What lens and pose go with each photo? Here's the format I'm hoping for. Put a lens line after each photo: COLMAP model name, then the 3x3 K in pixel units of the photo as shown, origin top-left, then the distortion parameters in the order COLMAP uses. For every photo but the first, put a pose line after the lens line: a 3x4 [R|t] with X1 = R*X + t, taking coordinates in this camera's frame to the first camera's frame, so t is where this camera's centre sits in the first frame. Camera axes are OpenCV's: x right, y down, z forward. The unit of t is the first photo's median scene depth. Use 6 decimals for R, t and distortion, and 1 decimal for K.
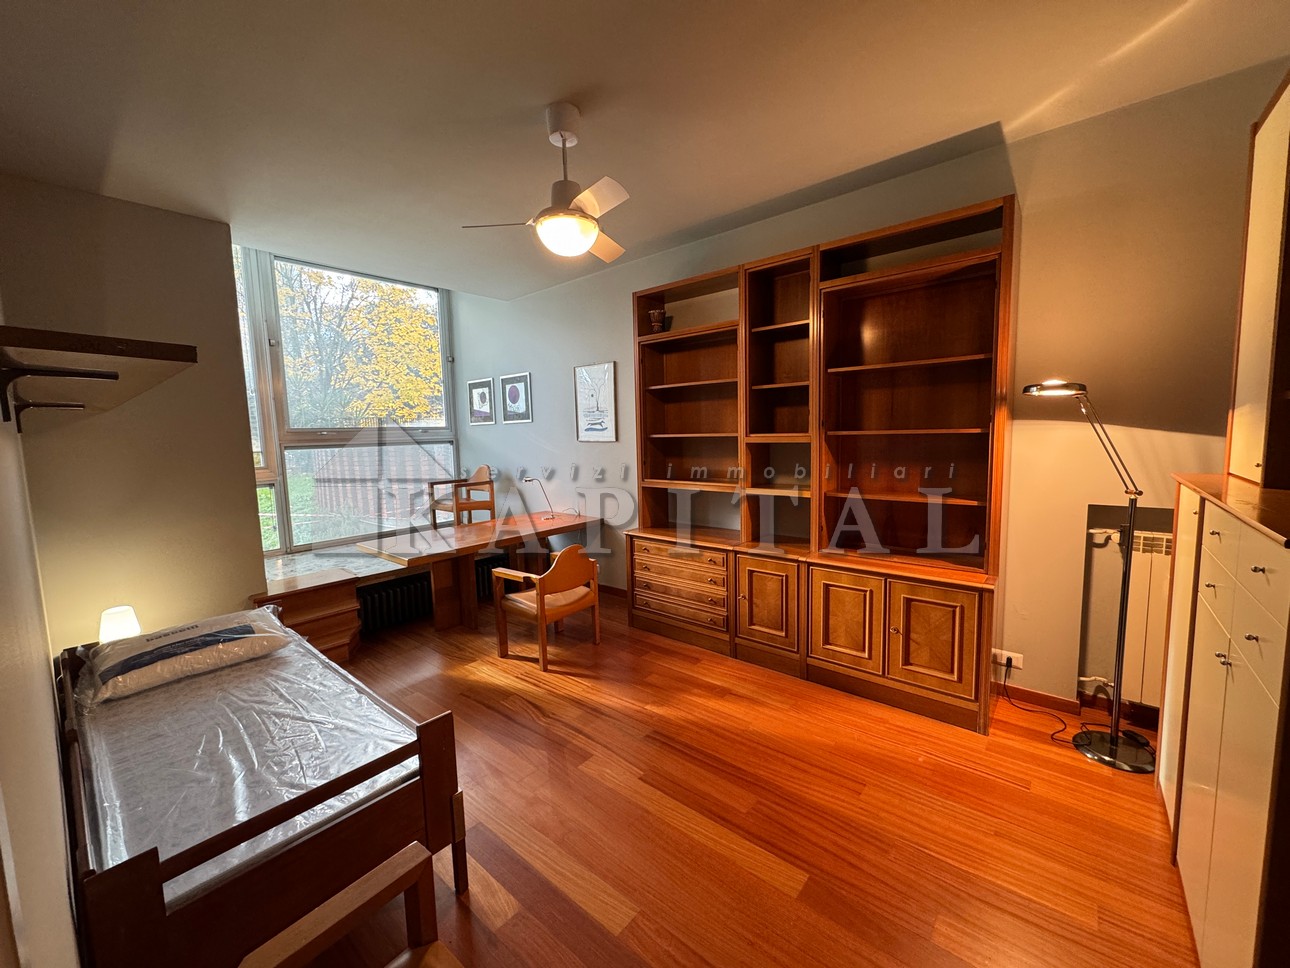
lens RADIAL K [[514.1, 0, 643.8], [0, 514.1, 480.9], [0, 0, 1]] dist [0.000695, -0.000013]
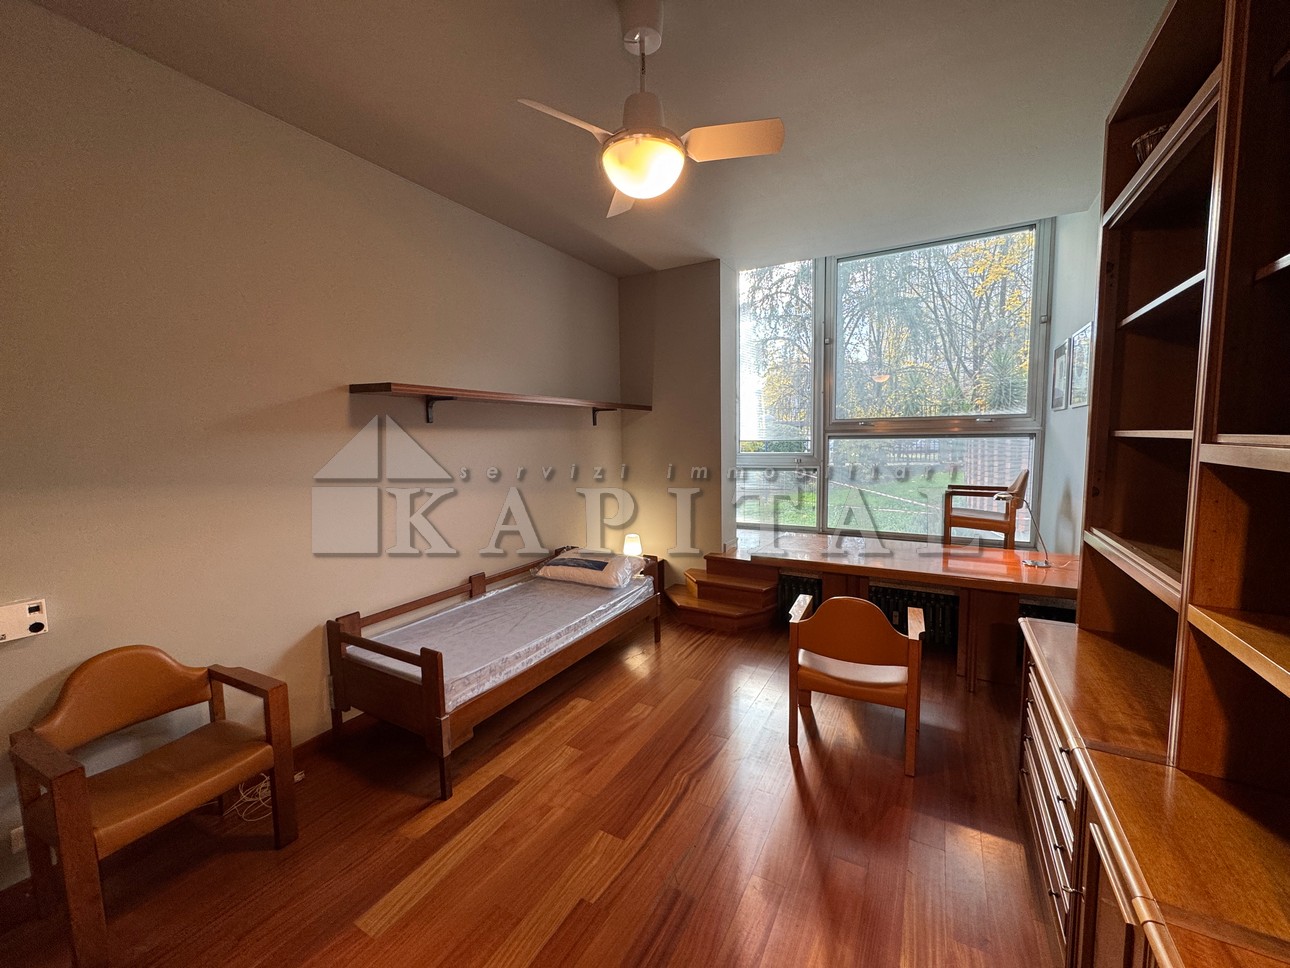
lens RADIAL K [[514.1, 0, 643.8], [0, 514.1, 480.9], [0, 0, 1]] dist [0.000695, -0.000013]
pose [[0.183720, 0.109715, -0.976837, 0.408589], [-0.085690, 0.991756, 0.095274, -0.057766], [0.979237, 0.066201, 0.191606, 0.563445]]
